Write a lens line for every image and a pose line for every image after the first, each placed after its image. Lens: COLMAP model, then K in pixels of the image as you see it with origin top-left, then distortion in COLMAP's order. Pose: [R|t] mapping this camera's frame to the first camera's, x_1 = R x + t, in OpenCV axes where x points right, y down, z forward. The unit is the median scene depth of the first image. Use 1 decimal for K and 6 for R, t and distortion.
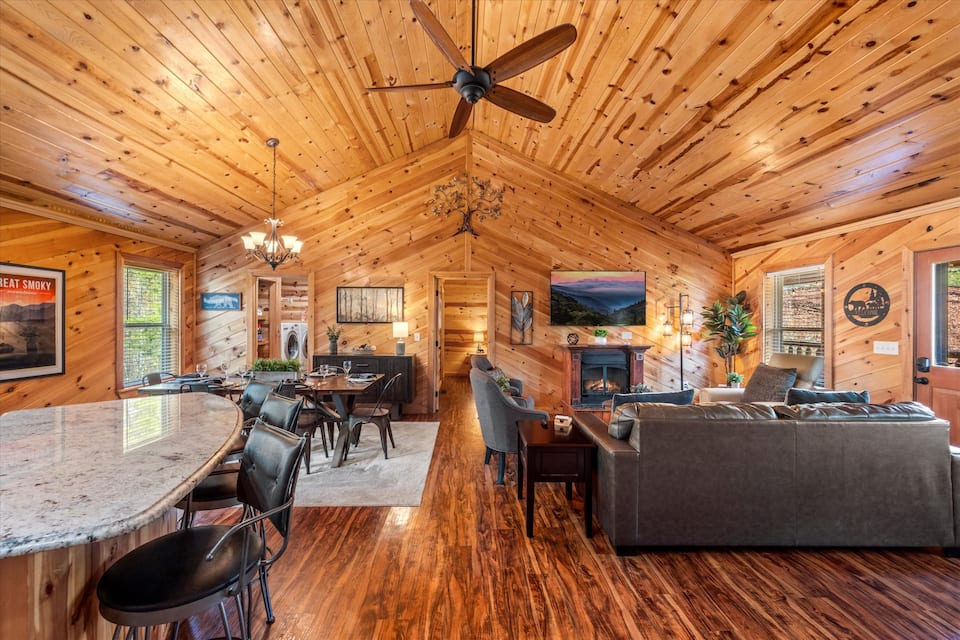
lens RADIAL K [[381.0, 0, 478.4], [0, 381.0, 321.2], [0, 0, 1]] dist [0.000711, -0.000236]
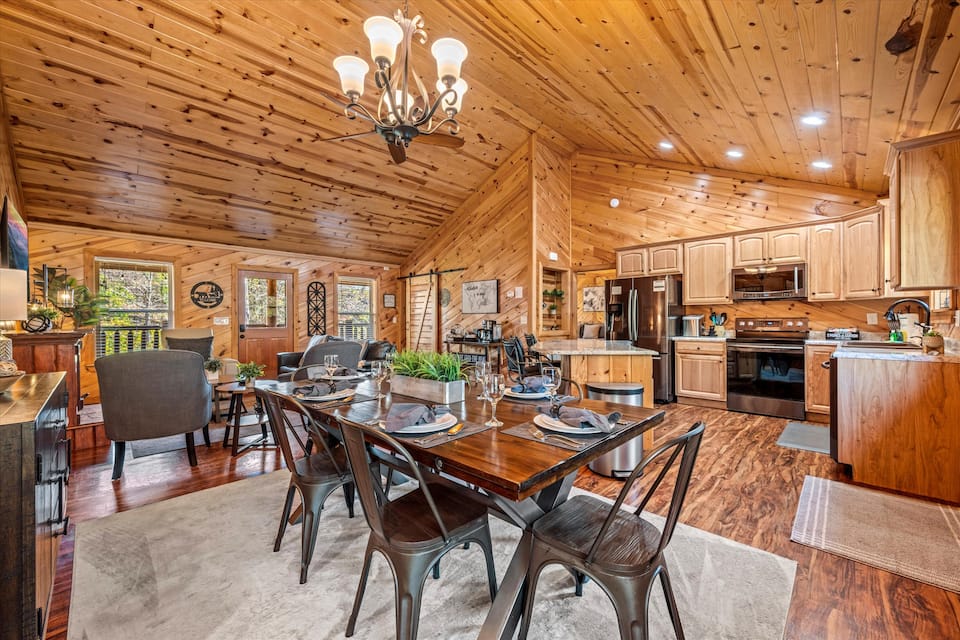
lens RADIAL K [[381.0, 0, 480.2], [0, 381.0, 318.3], [0, 0, 1]] dist [0.000711, -0.000236]
pose [[-0.693081, -0.000632, 0.720859, -0.933572], [0.000601, 0.999999, 0.001454, 0.053467], [-0.720859, 0.001440, -0.693080, 1.277157]]
